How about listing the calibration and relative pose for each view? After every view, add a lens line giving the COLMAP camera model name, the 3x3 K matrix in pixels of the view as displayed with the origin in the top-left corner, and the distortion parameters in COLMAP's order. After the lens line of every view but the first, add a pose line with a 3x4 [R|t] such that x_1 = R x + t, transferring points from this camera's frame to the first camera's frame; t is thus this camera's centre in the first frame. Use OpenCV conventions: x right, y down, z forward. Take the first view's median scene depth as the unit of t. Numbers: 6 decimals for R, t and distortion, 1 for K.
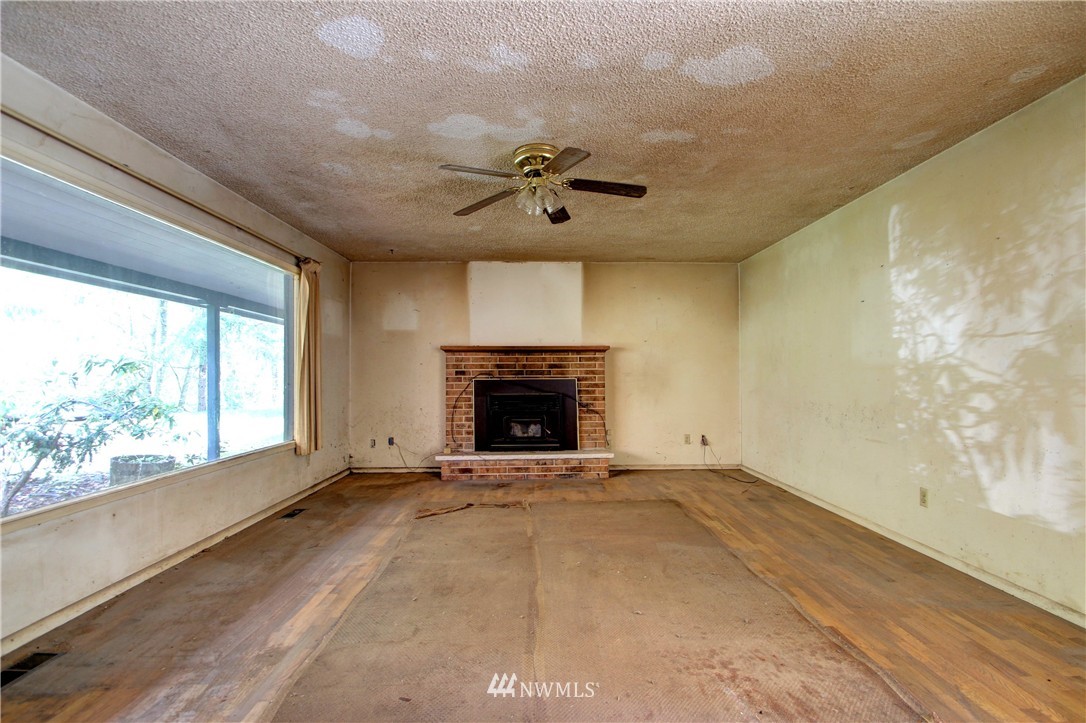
lens RADIAL K [[503.0, 0, 544.0], [0, 503.0, 368.4], [0, 0, 1]] dist [-0.008679, -0.006560]
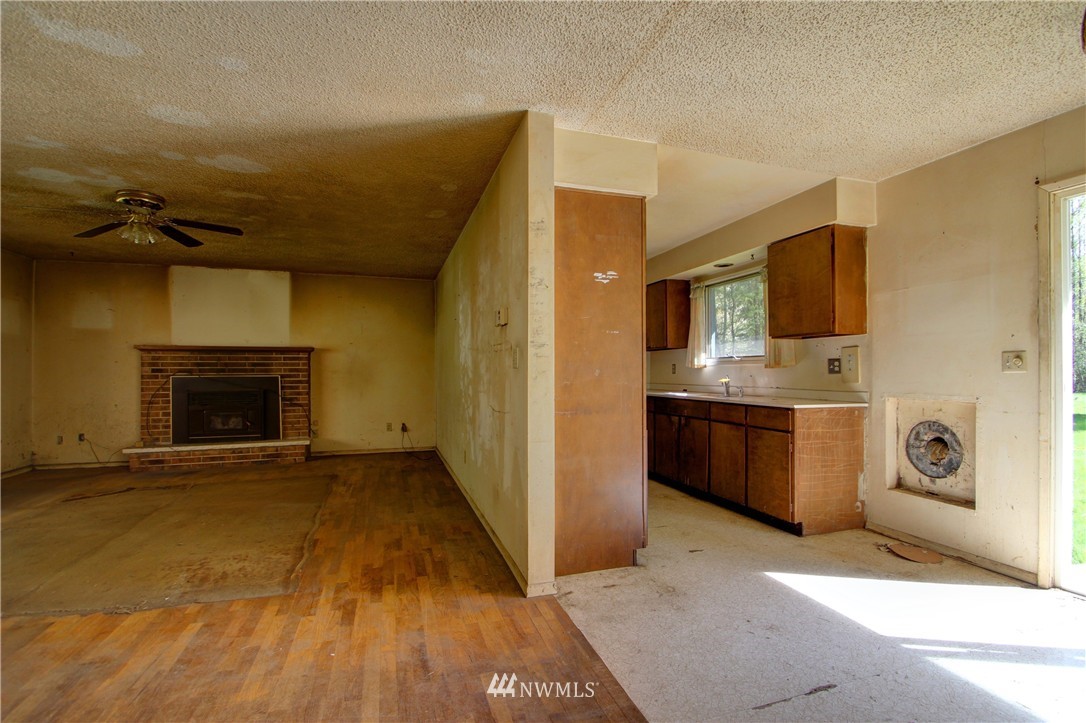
lens RADIAL K [[503.0, 0, 553.5], [0, 503.0, 365.1], [0, 0, 1]] dist [-0.008679, -0.006560]
pose [[0.951473, 0.005234, 0.307687, 0.306664], [-0.004594, 0.999986, -0.002804, -0.003478], [-0.307698, 0.001255, 0.951483, -0.260323]]
